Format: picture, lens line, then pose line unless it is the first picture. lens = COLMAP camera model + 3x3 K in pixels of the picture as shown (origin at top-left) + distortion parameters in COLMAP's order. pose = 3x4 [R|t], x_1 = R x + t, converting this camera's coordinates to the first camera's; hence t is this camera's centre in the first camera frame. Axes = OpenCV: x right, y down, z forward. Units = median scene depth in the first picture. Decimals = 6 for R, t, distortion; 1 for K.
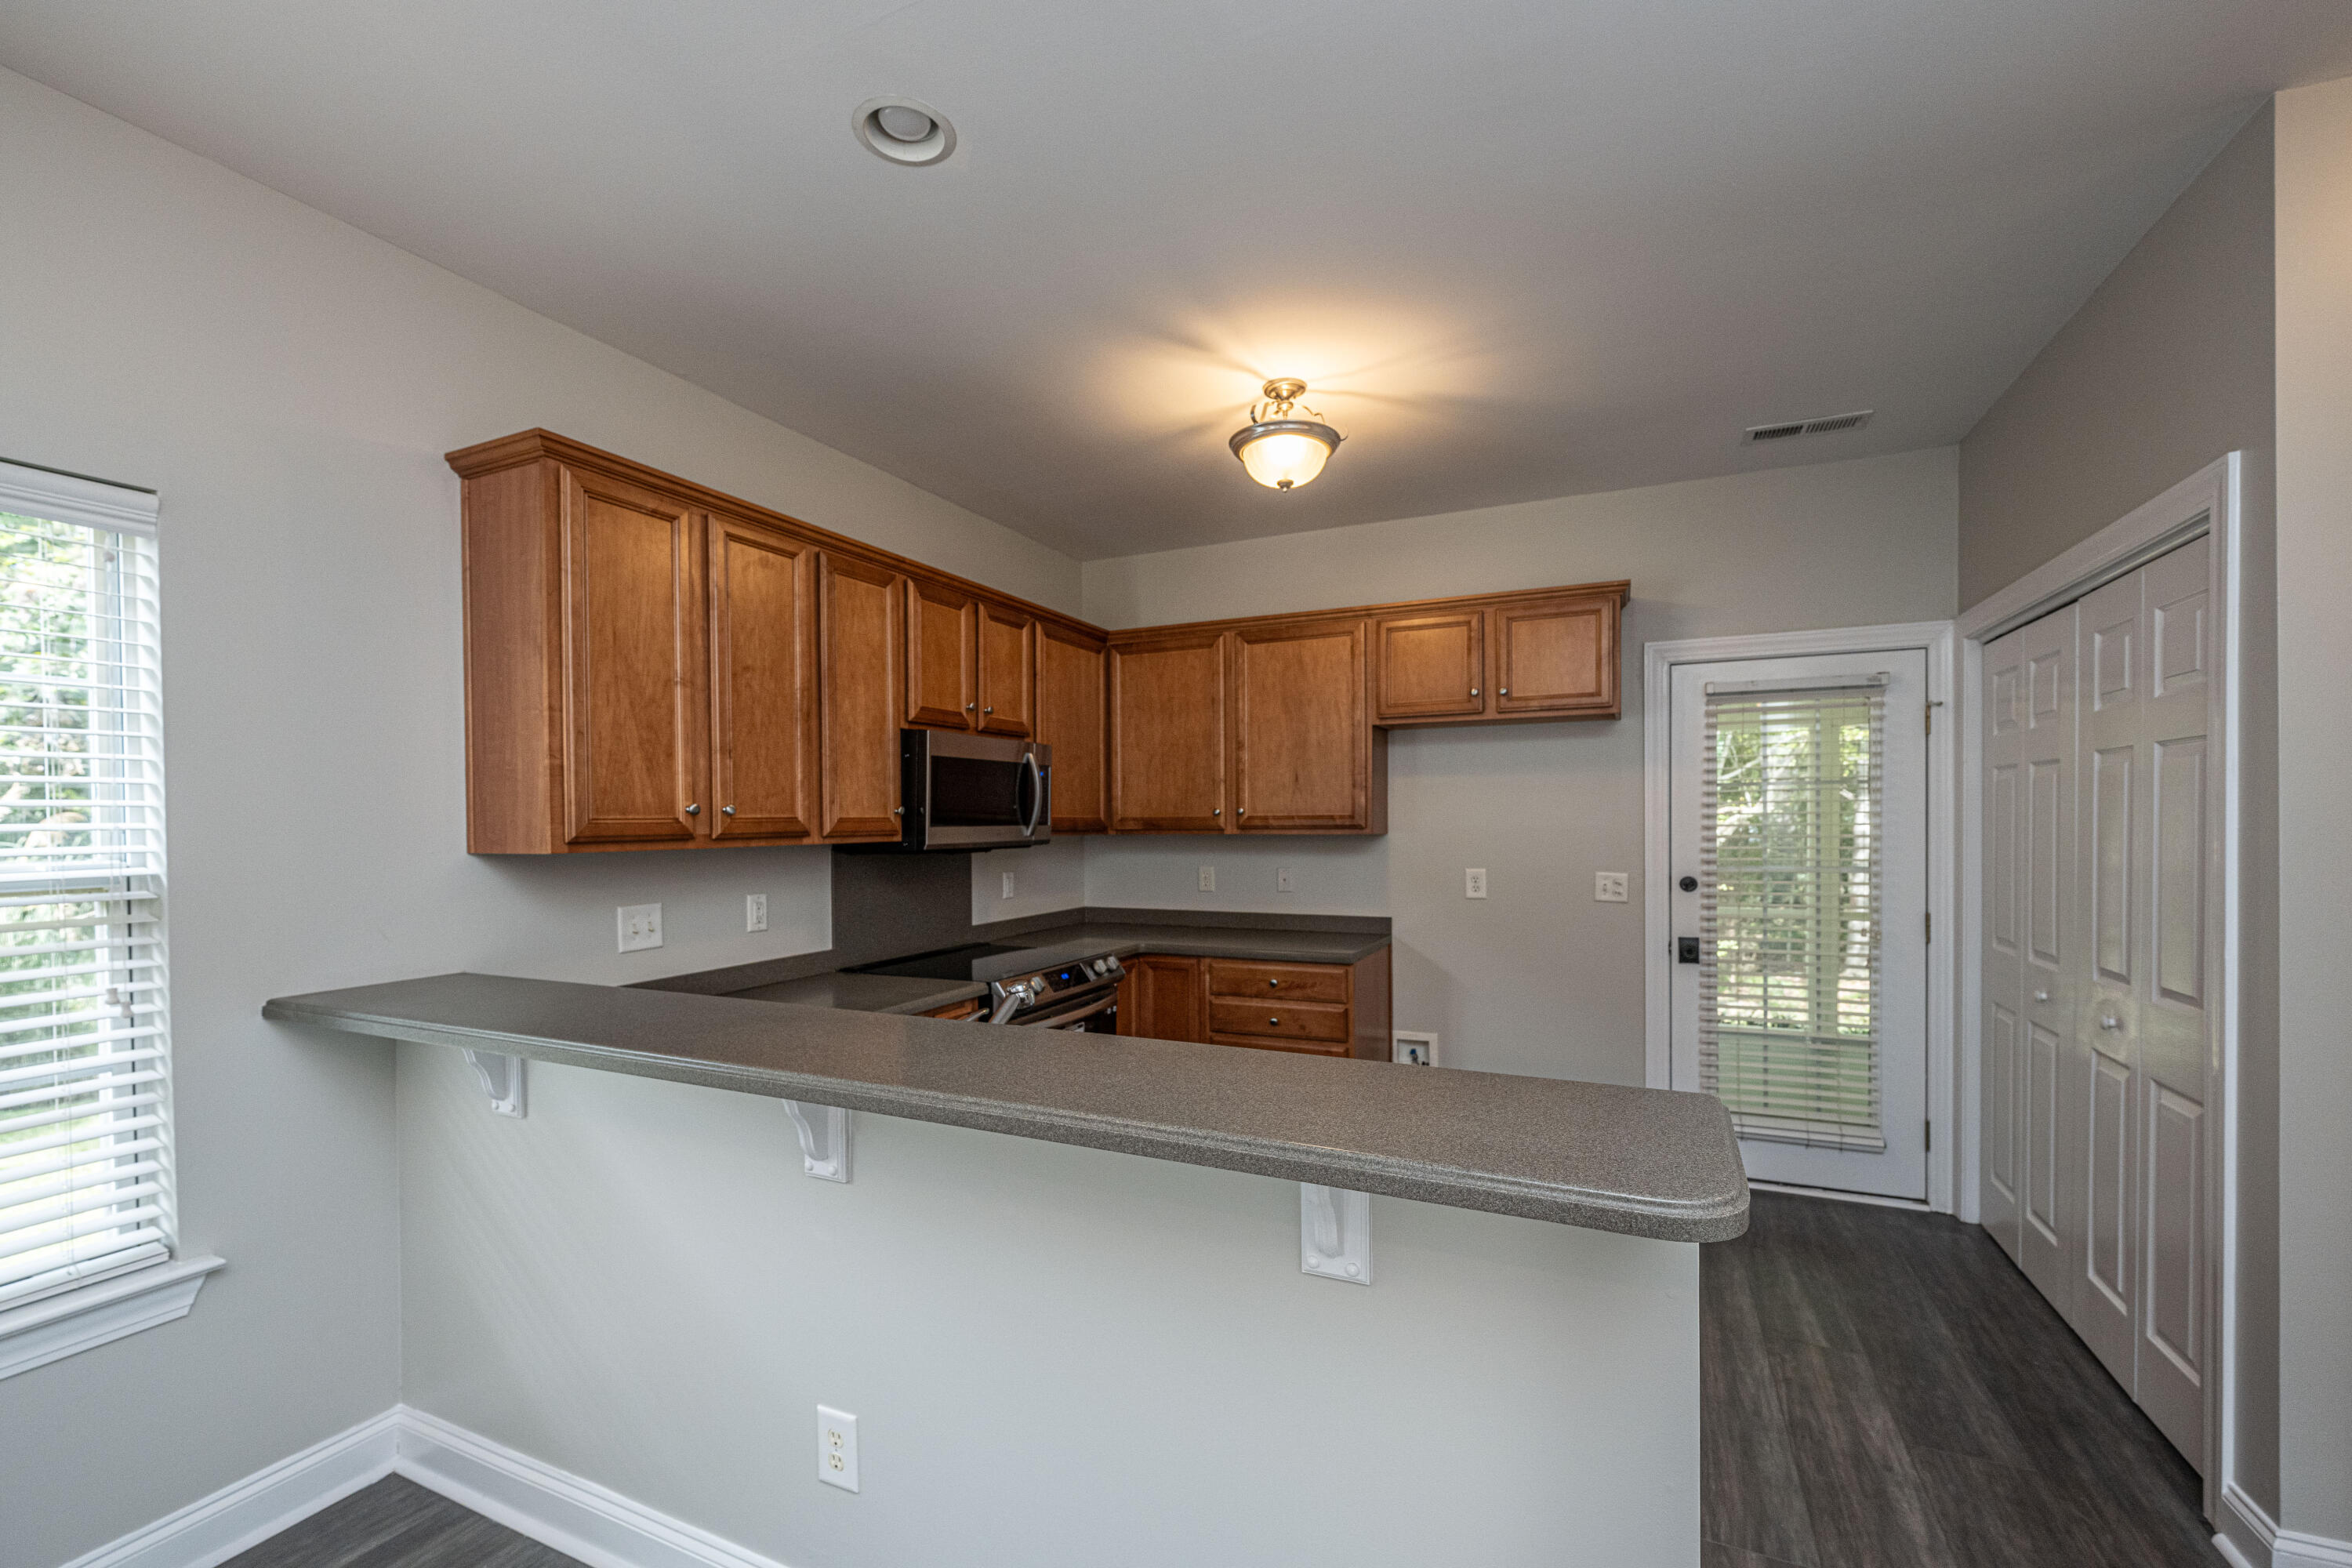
lens RADIAL K [[956.4, 0, 1178.5], [0, 956.4, 833.1], [0, 0, 1]] dist [-0.004570, -0.000046]
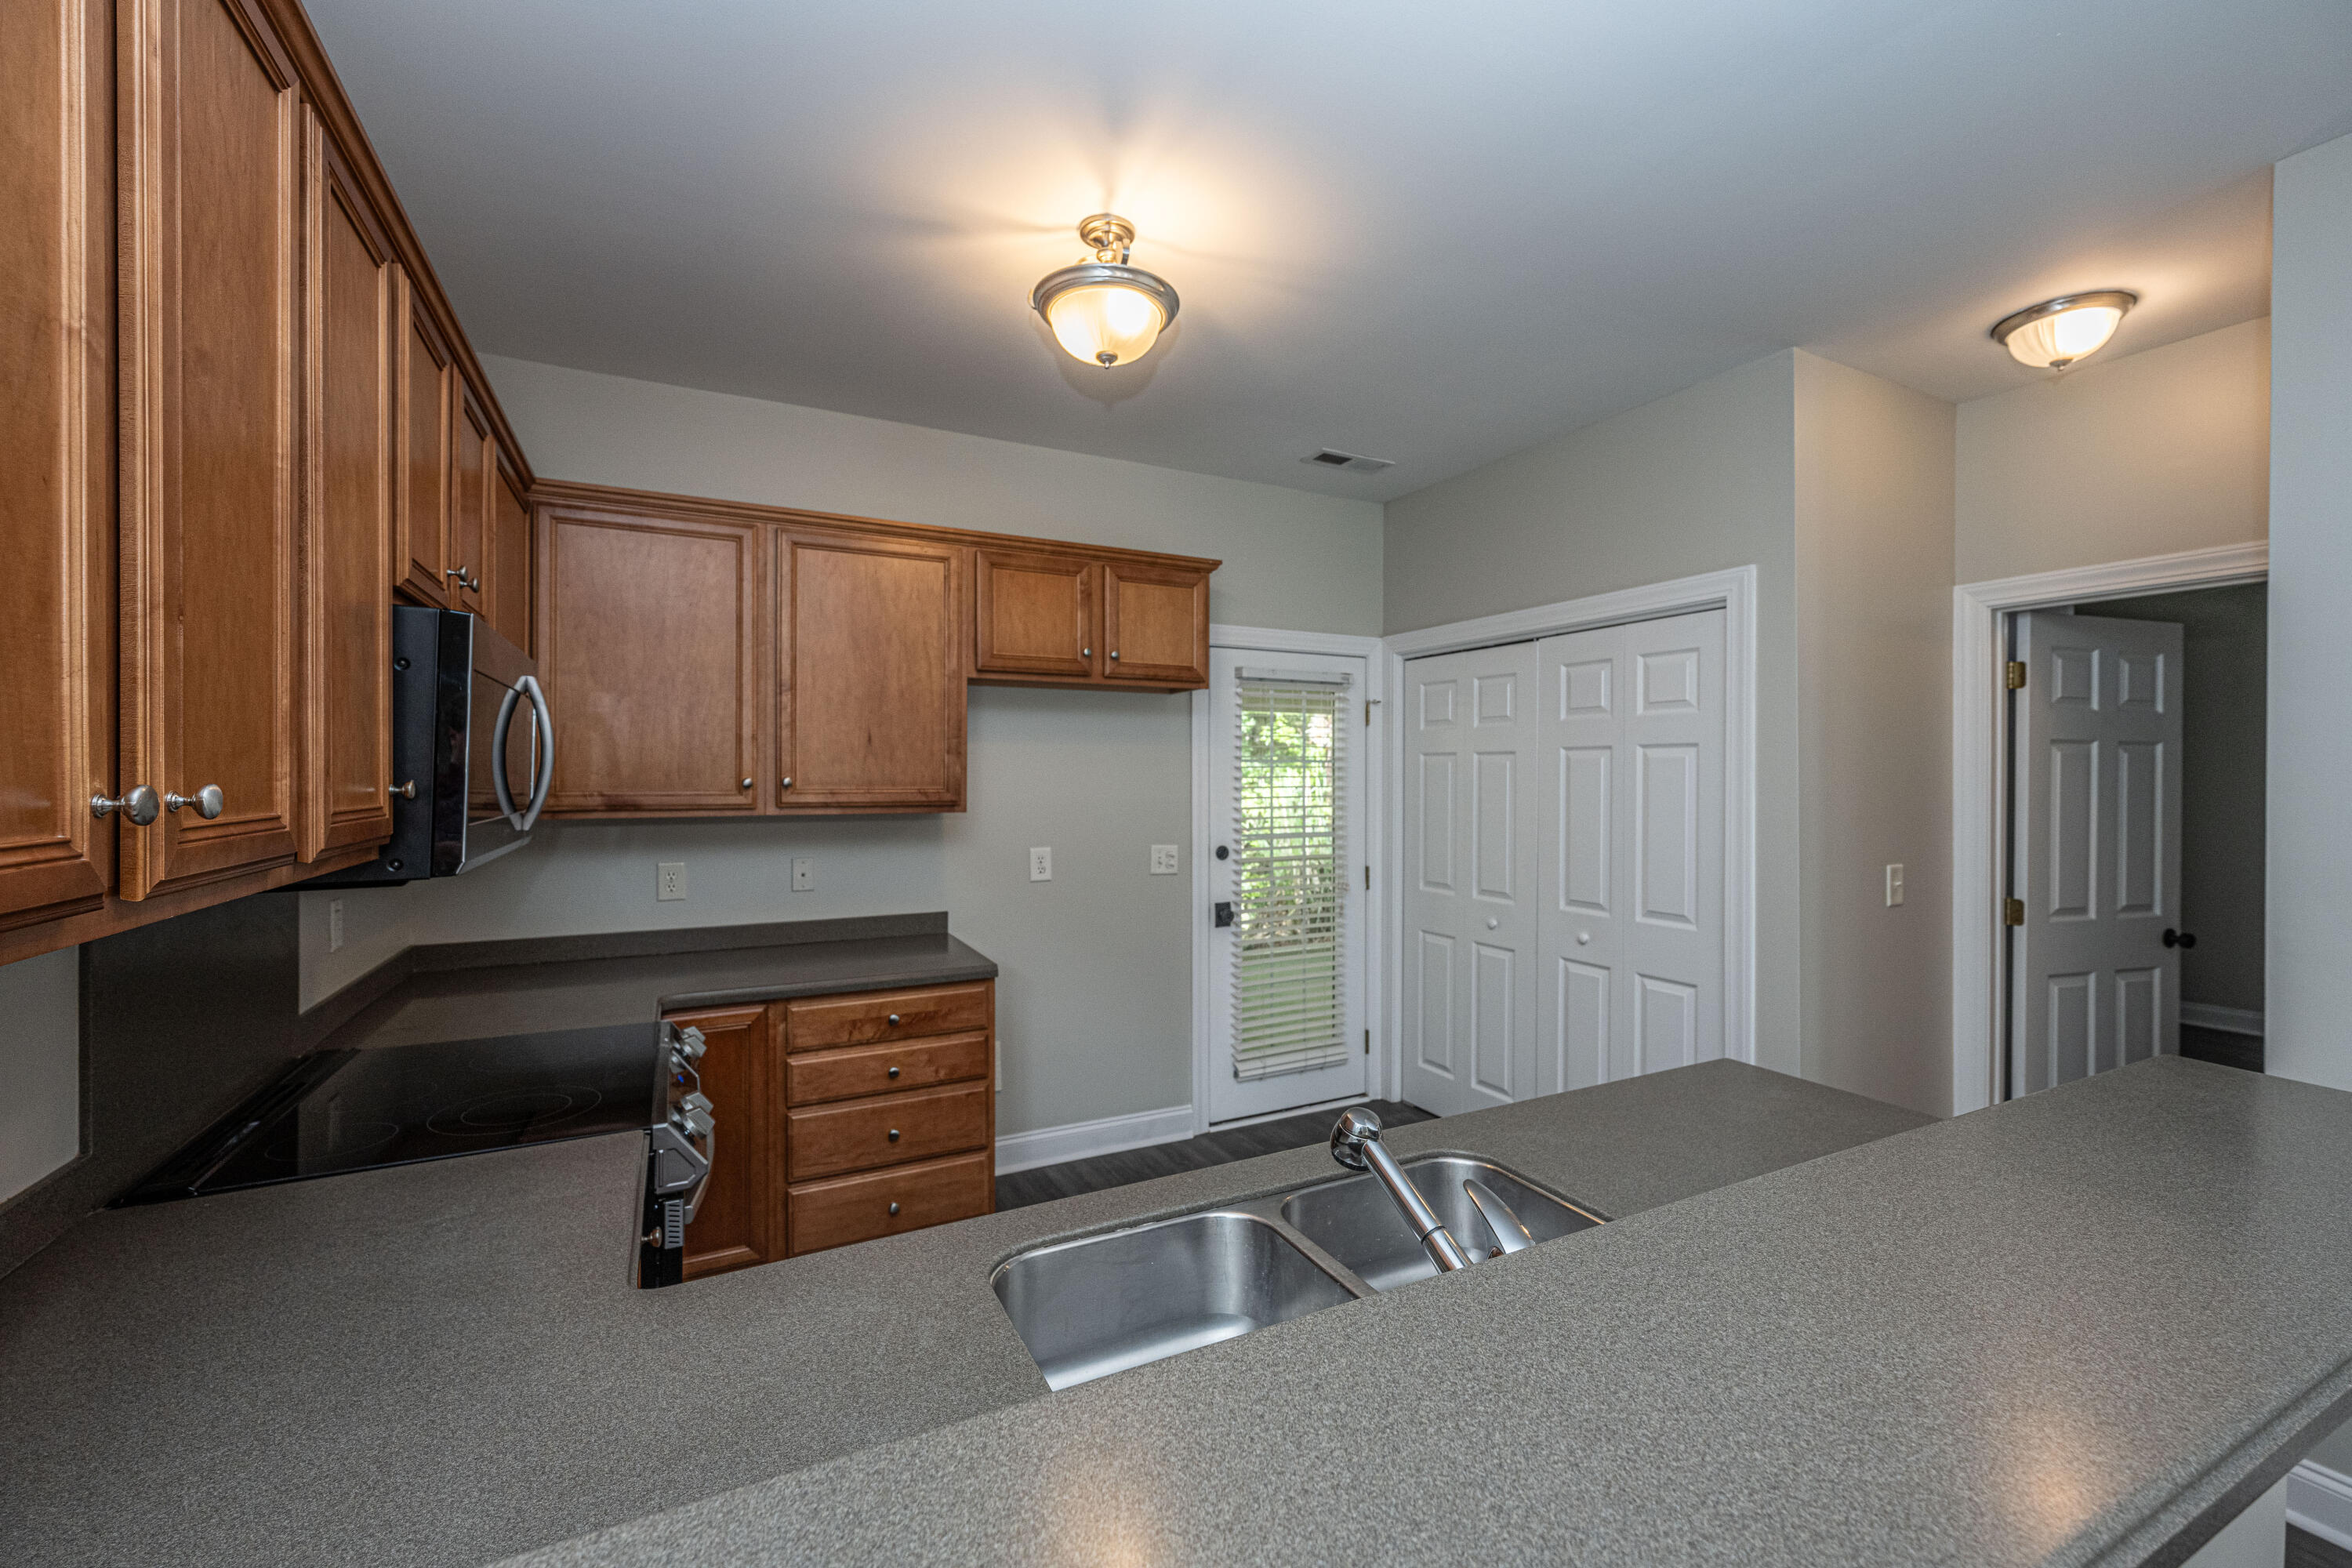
lens RADIAL K [[956.4, 0, 1169.1], [0, 956.4, 779.3], [0, 0, 1]] dist [-0.004570, -0.000046]
pose [[0.615495, 0.005445, 0.788122, -0.351922], [0.006000, 0.999915, -0.011594, -0.016988], [-0.788118, 0.011865, 0.615410, 0.390654]]
